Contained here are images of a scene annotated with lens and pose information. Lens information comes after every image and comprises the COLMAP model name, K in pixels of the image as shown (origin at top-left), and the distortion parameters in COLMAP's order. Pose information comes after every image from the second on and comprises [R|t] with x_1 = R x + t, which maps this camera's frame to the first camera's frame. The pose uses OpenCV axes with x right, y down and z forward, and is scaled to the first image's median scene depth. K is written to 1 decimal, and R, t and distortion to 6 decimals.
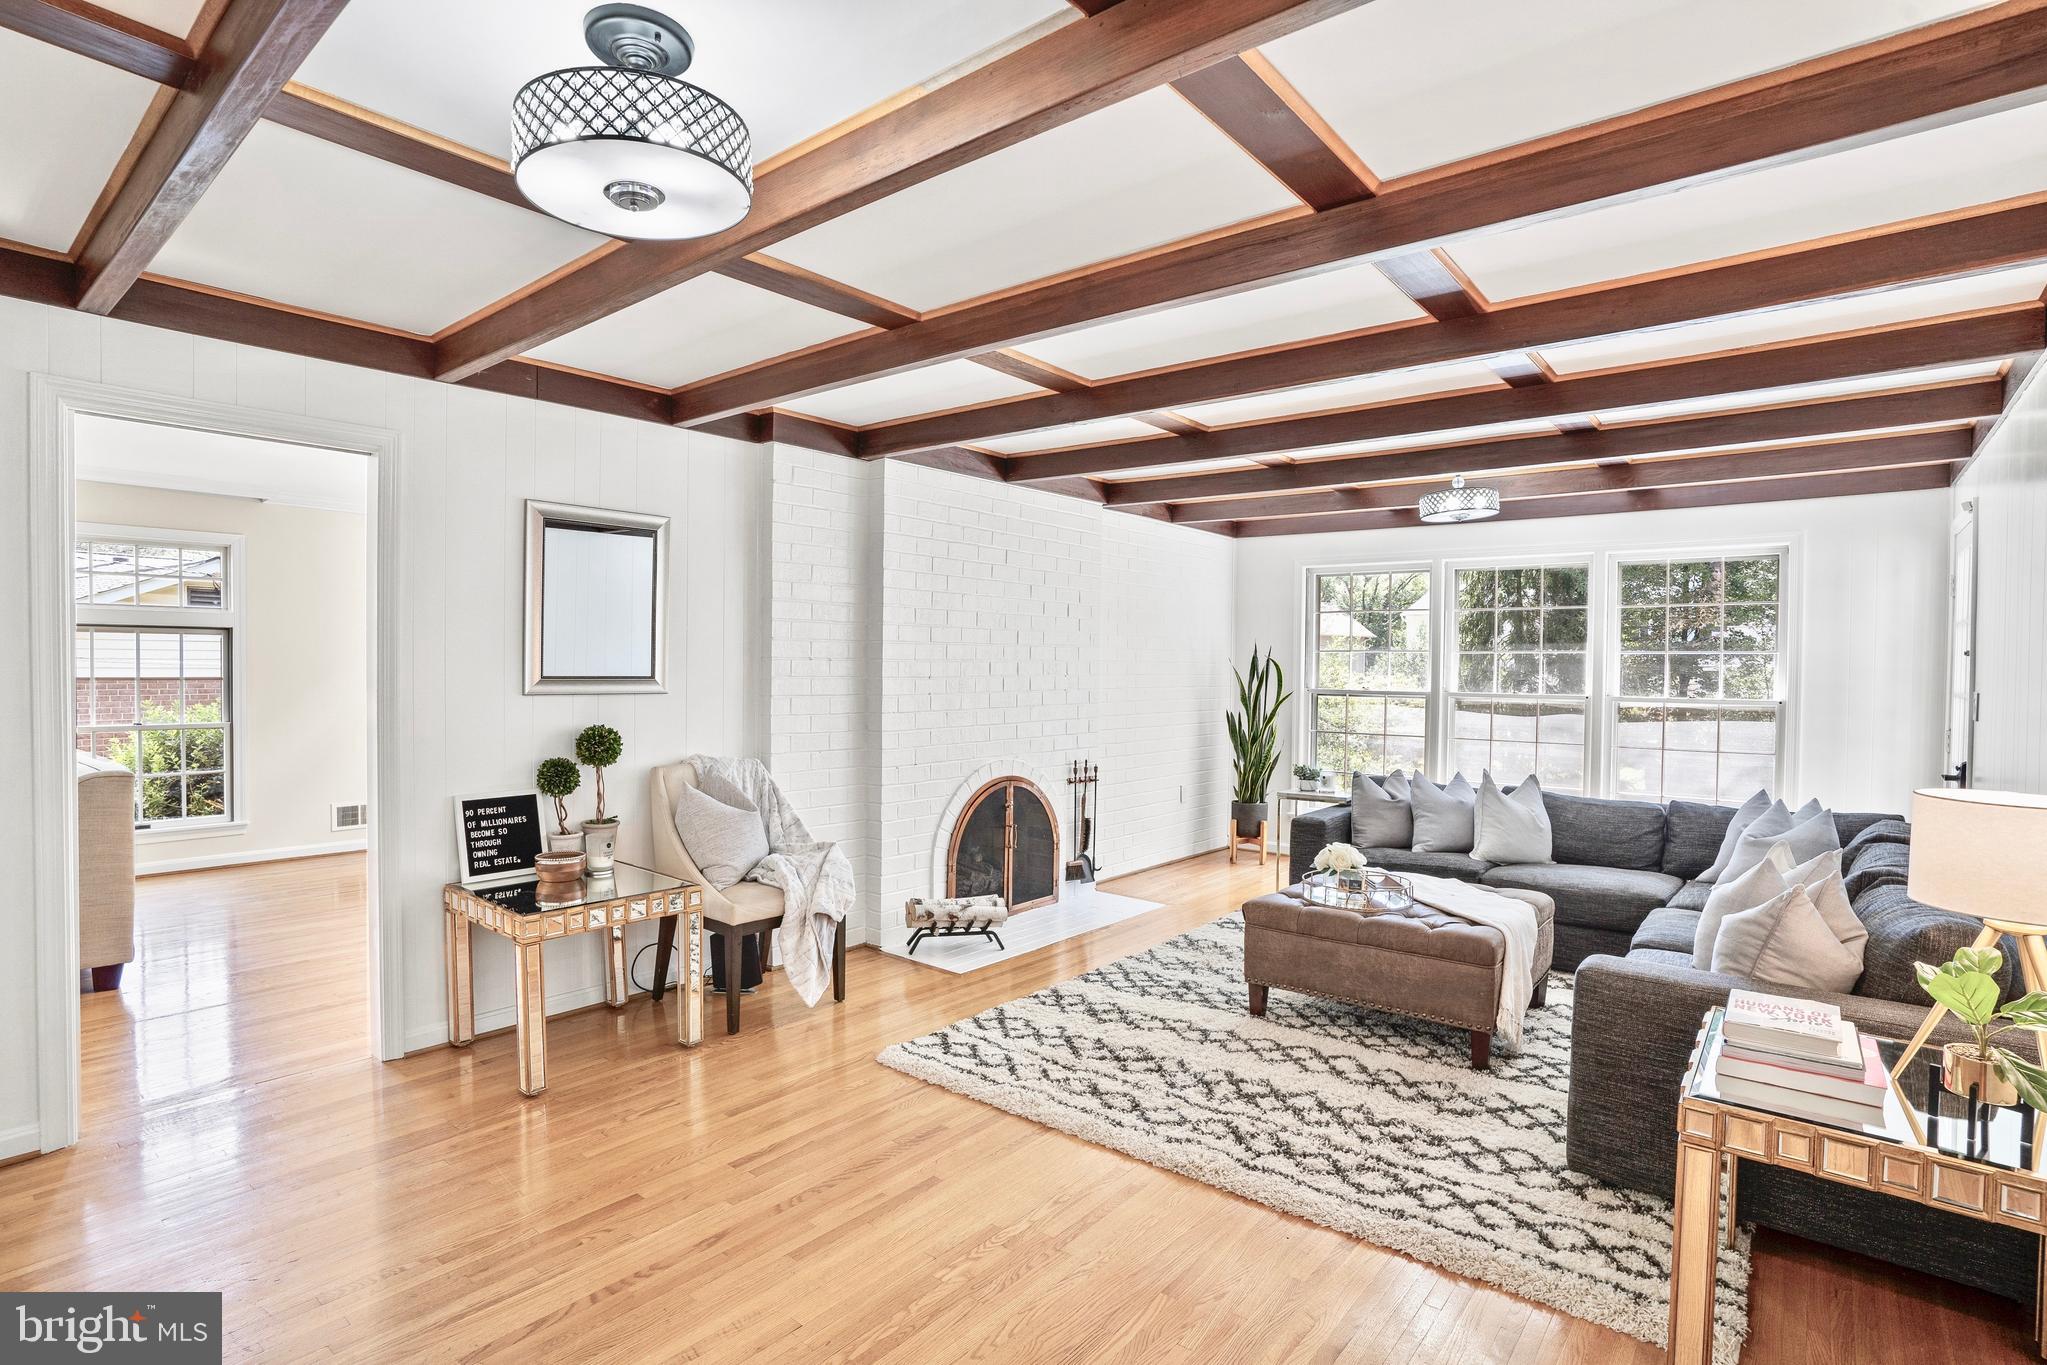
lens RADIAL K [[1002.4, 0, 1024.7], [0, 1002.4, 693.0], [0, 0, 1]] dist [-0.079935, 0.036148]
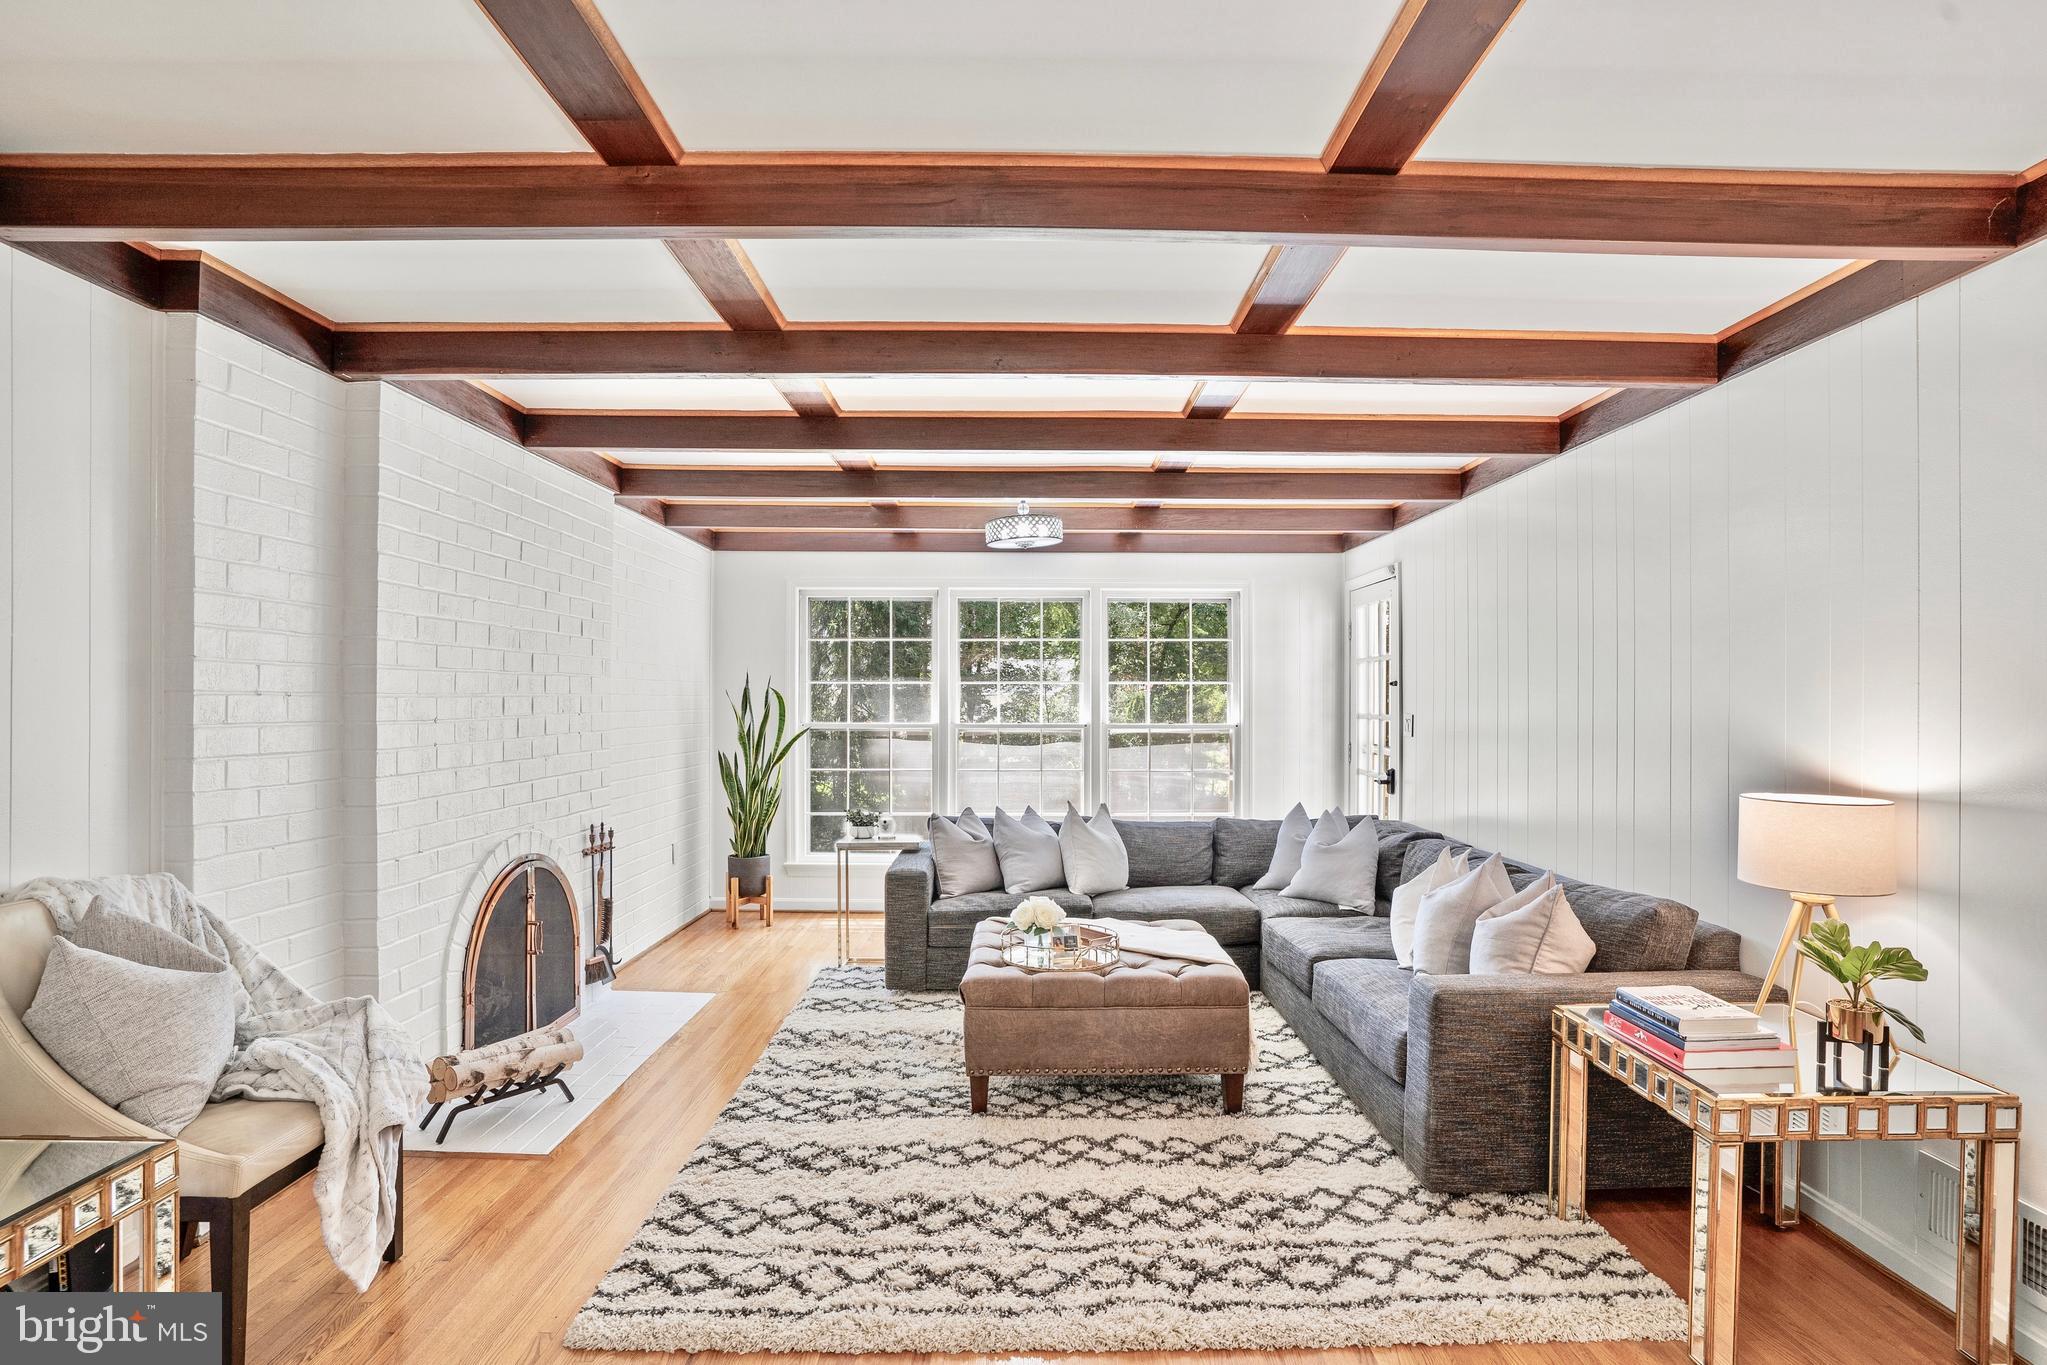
lens RADIAL K [[1027.3, 0, 1022.0], [0, 1027.3, 702.8], [0, 0, 1]] dist [-0.085300, 0.042058]
pose [[0.771177, -0.011077, 0.636524, -0.278857], [0.024607, 0.999620, -0.012416, -0.011749], [-0.636145, 0.025237, 0.771157, 0.295837]]
